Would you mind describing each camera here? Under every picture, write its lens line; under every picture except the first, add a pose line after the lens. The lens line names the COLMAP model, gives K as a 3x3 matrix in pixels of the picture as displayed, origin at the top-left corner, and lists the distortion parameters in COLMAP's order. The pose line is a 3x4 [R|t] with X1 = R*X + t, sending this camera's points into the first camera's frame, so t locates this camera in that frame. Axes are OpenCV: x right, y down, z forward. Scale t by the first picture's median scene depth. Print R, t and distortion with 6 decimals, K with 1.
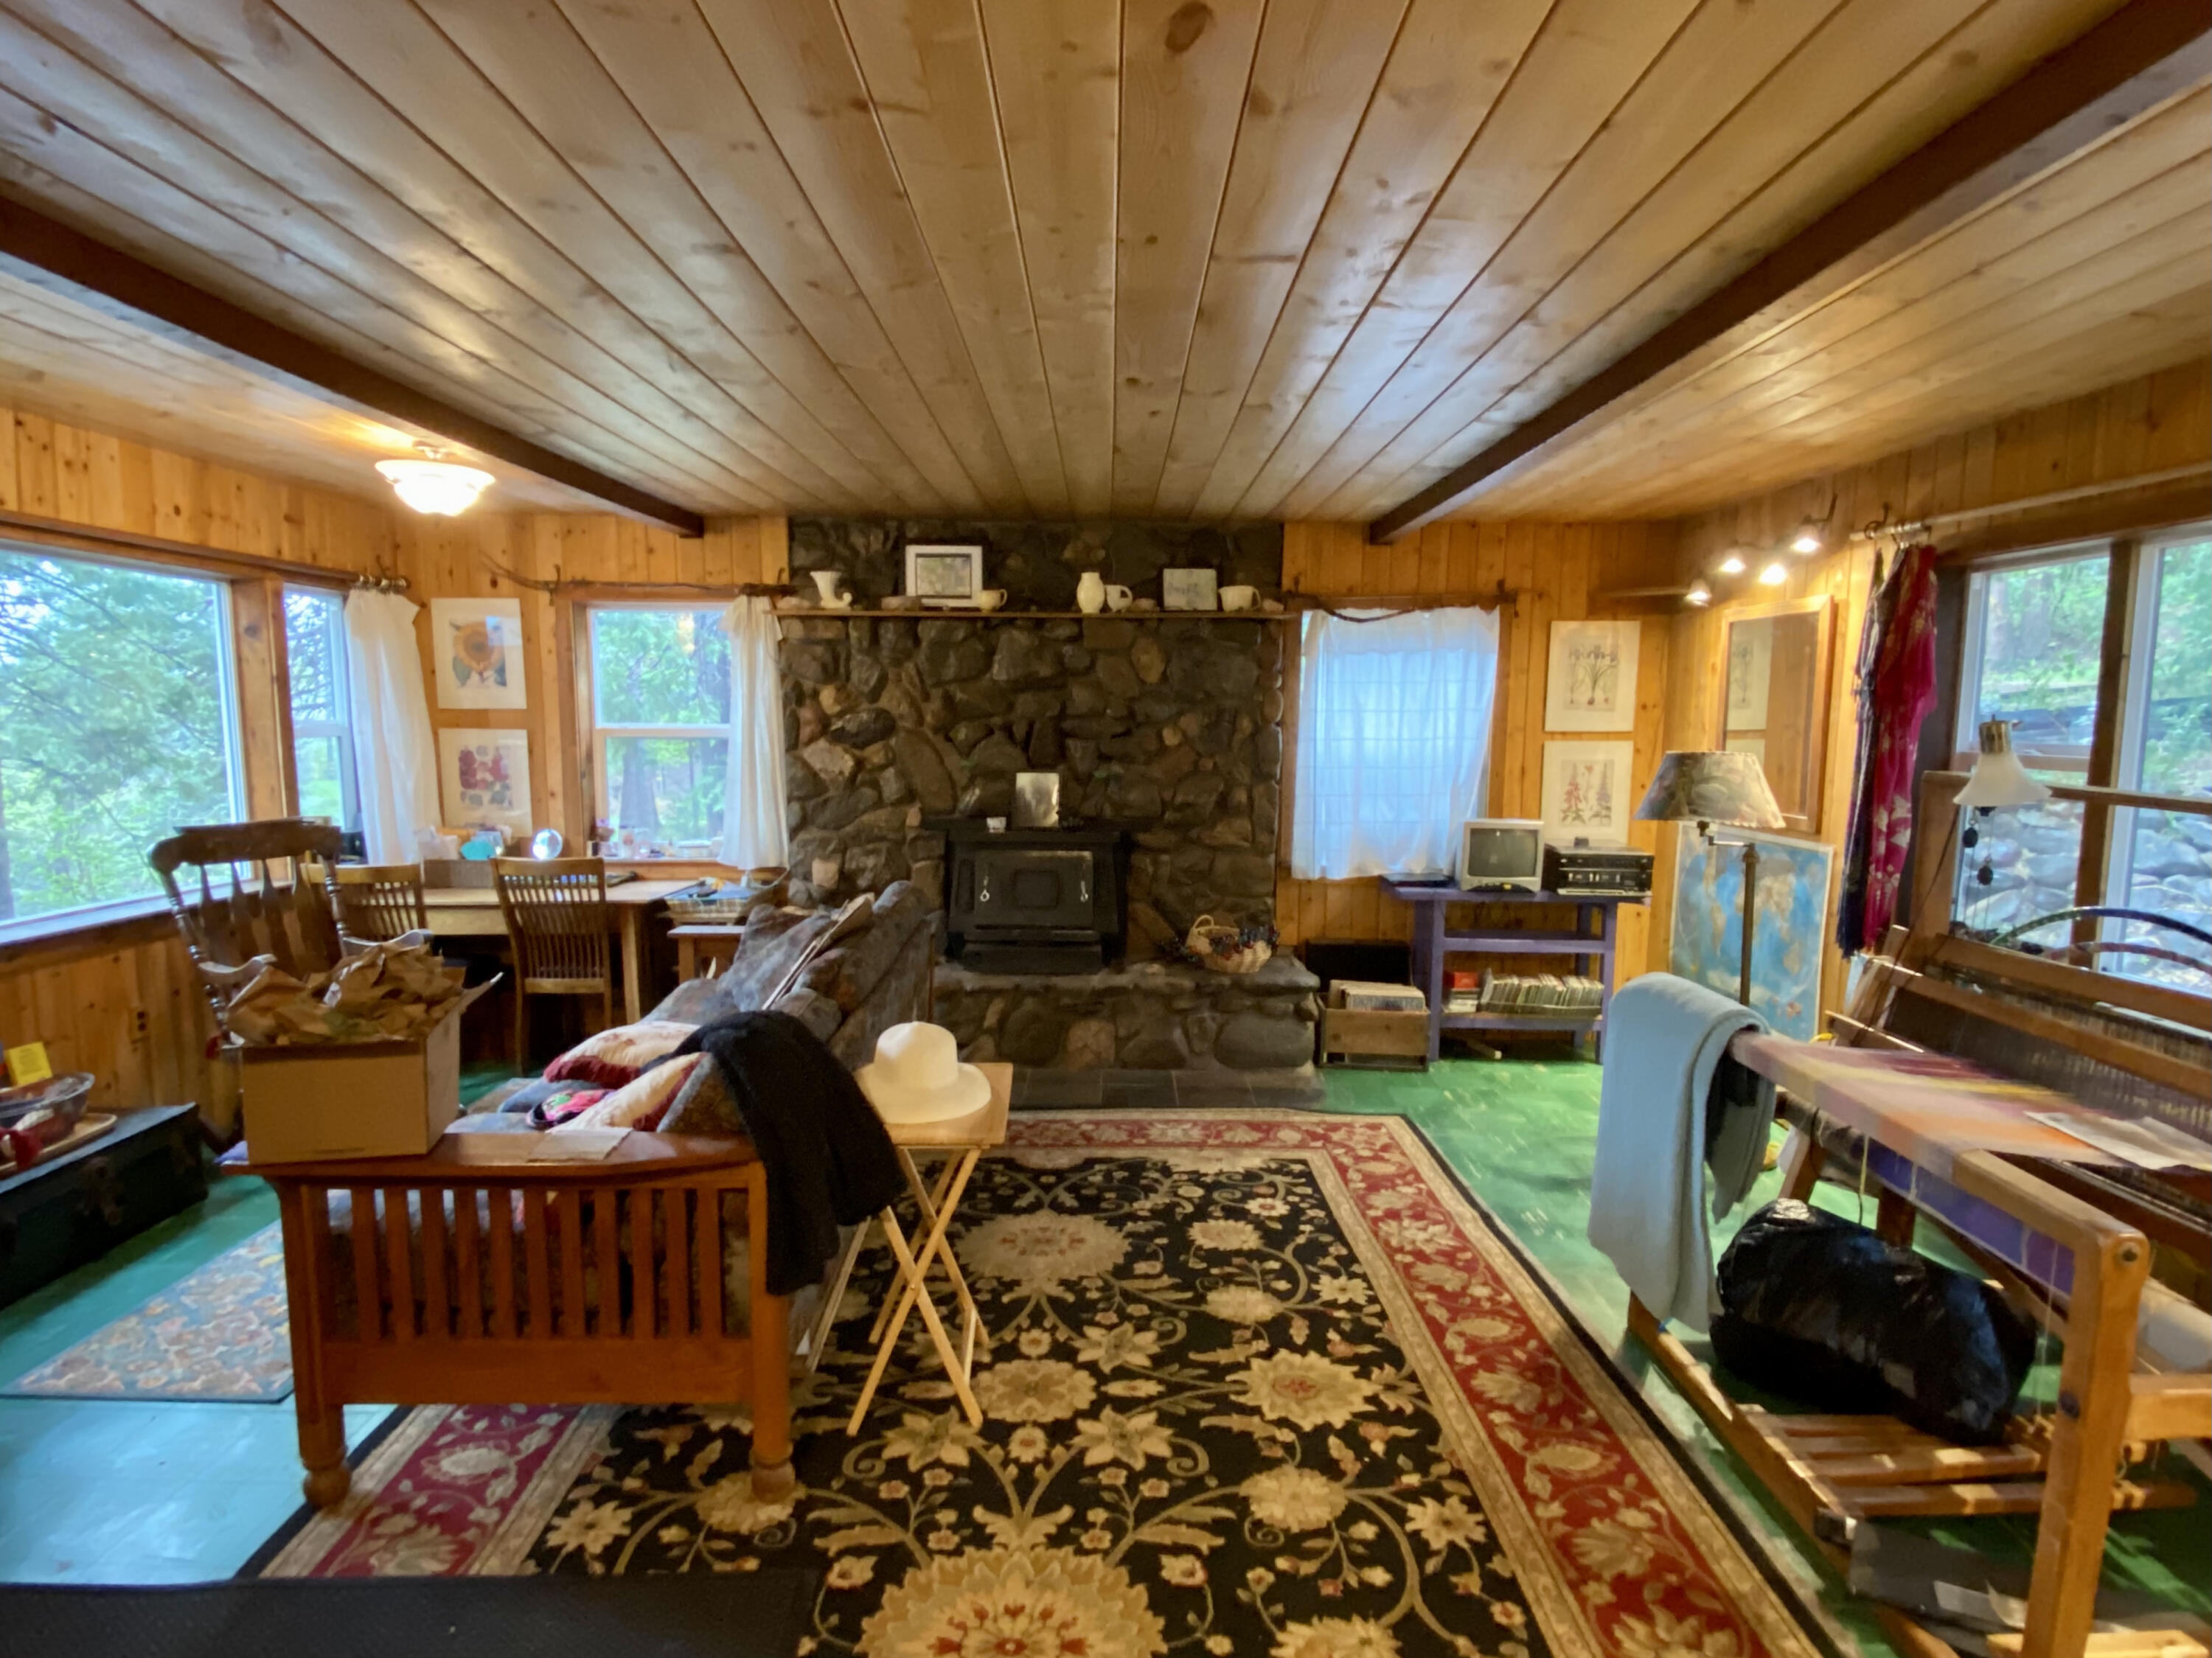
lens RADIAL K [[1183.6, 0, 1106.0], [0, 1183.6, 829.0], [0, 0, 1]] dist [0.035889, -0.040200]
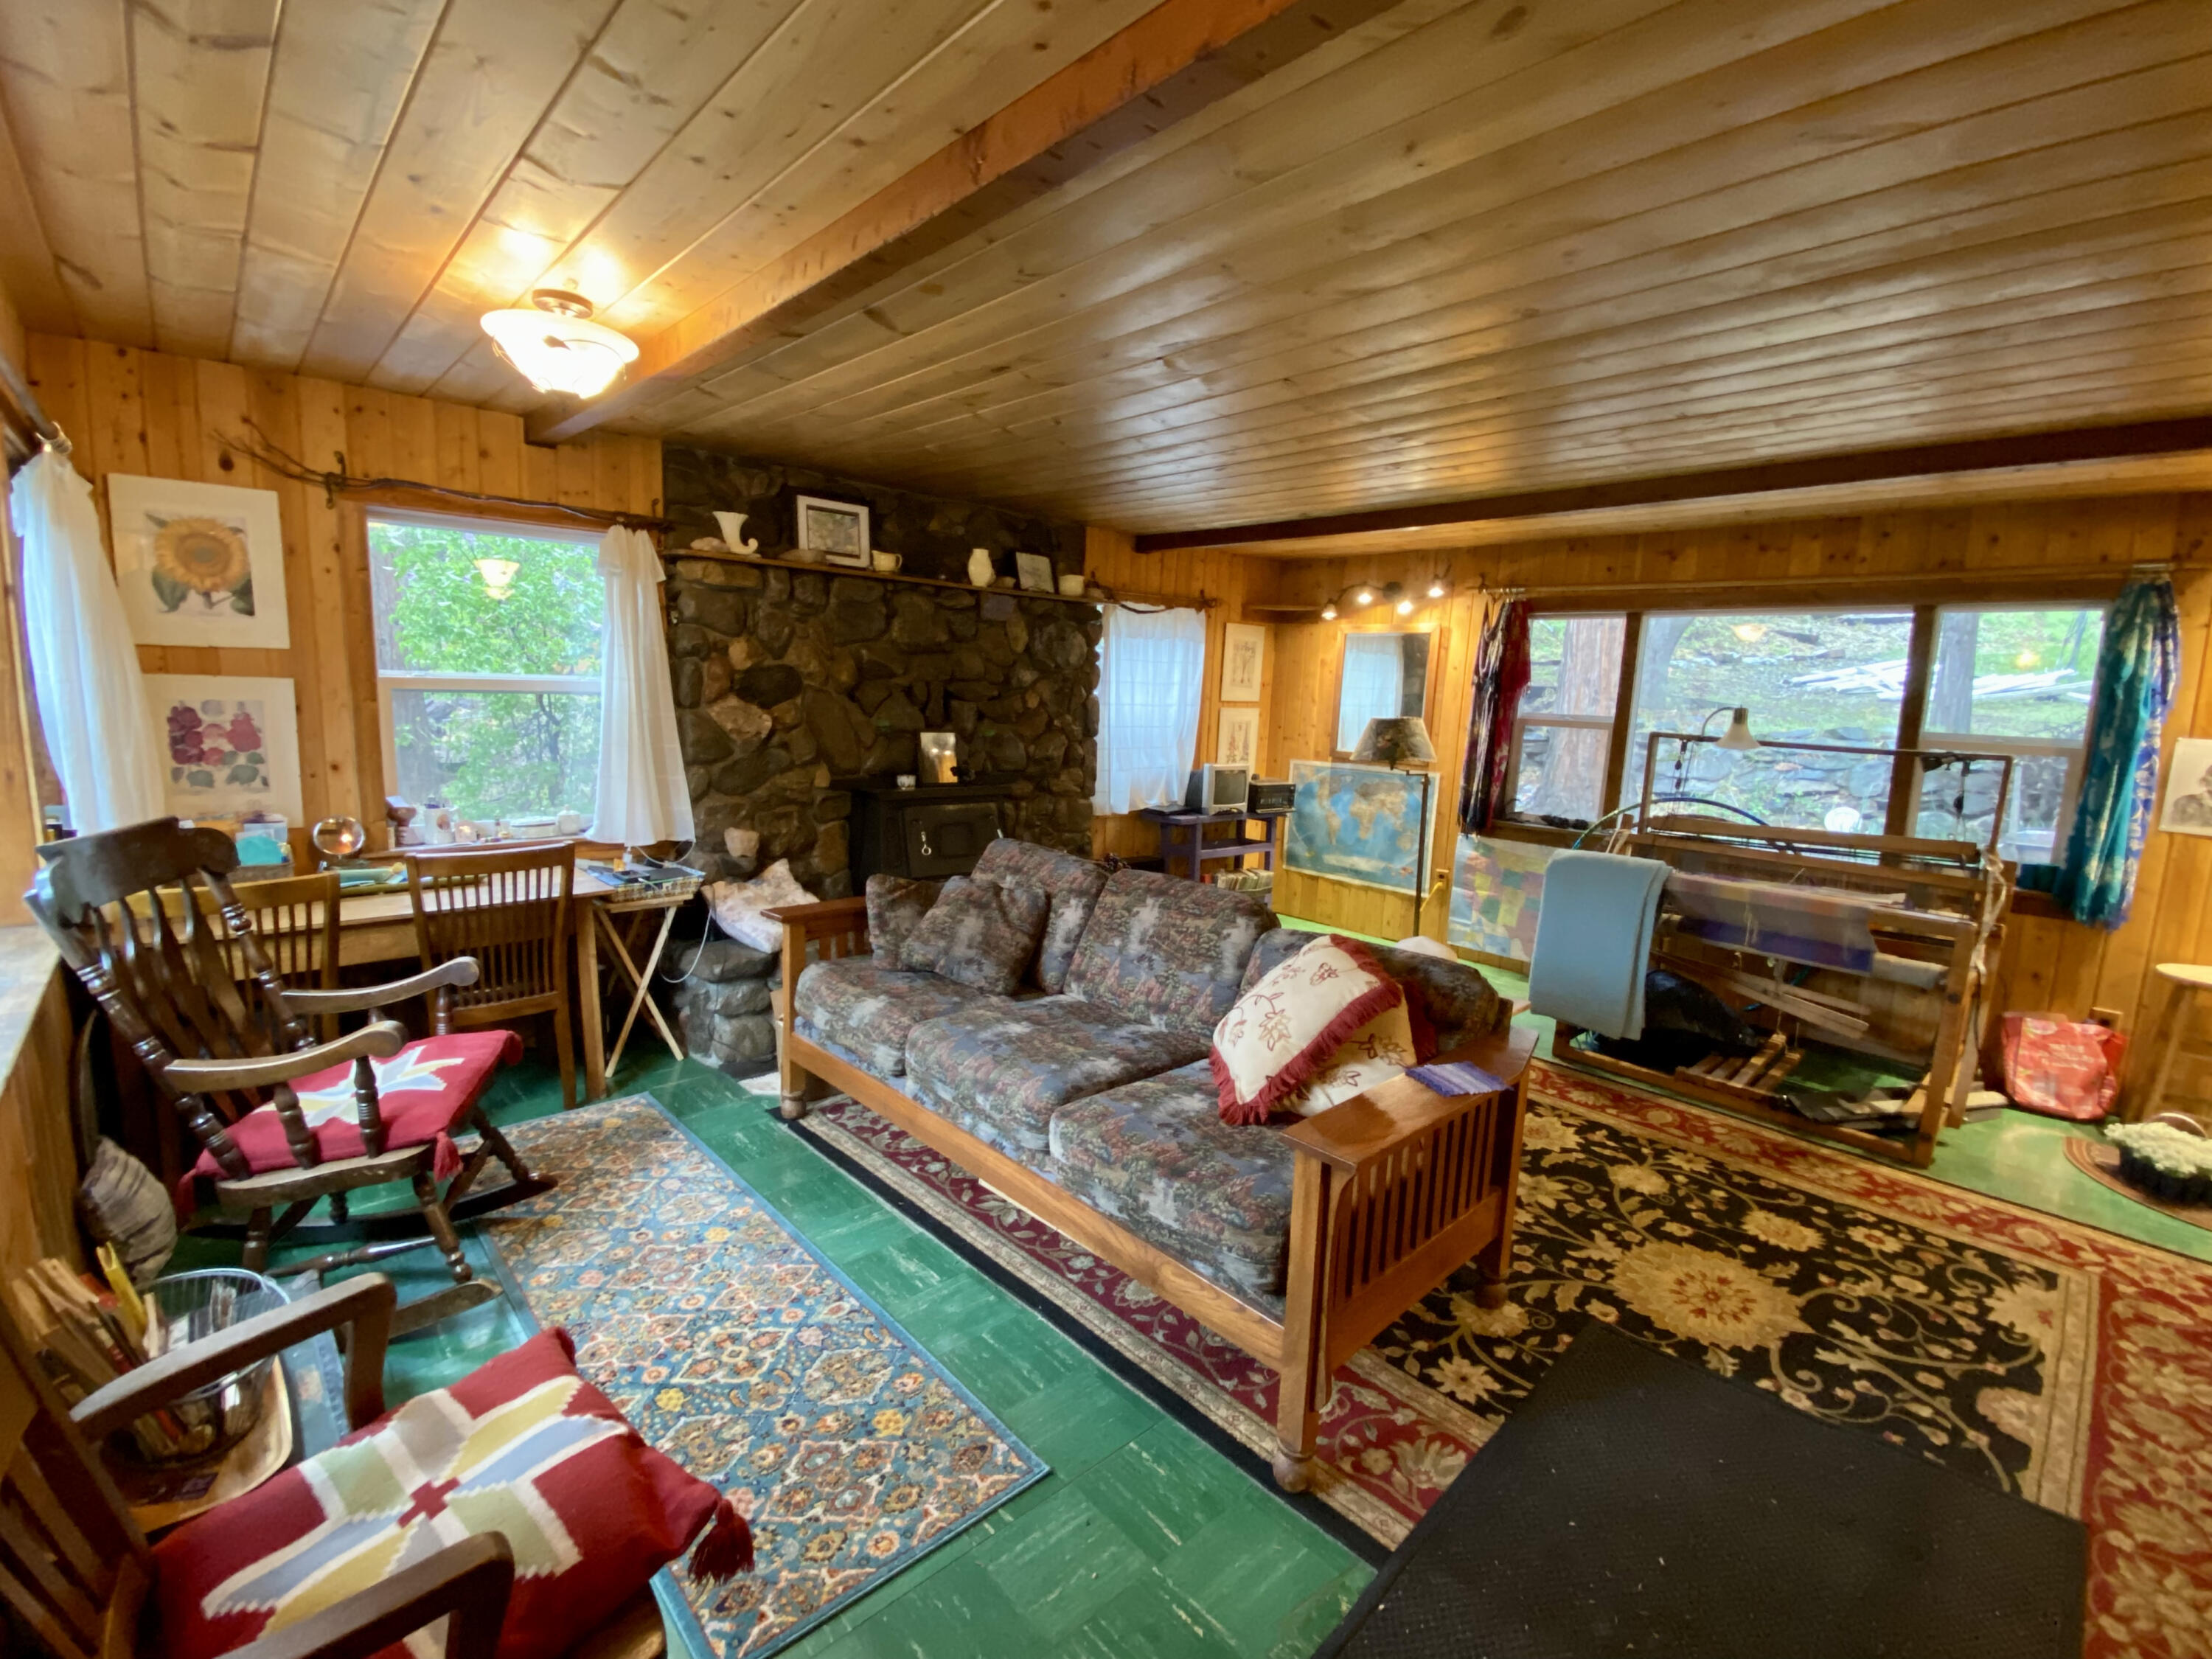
lens RADIAL K [[985.0, 0, 1155.5], [0, 985.0, 836.0], [0, 0, 1]] dist [0.026263, -0.036819]
pose [[0.720166, -0.080143, 0.689157, -0.539195], [0.032450, 0.996110, 0.081929, -0.020624], [-0.693042, -0.036639, 0.719965, 0.215851]]
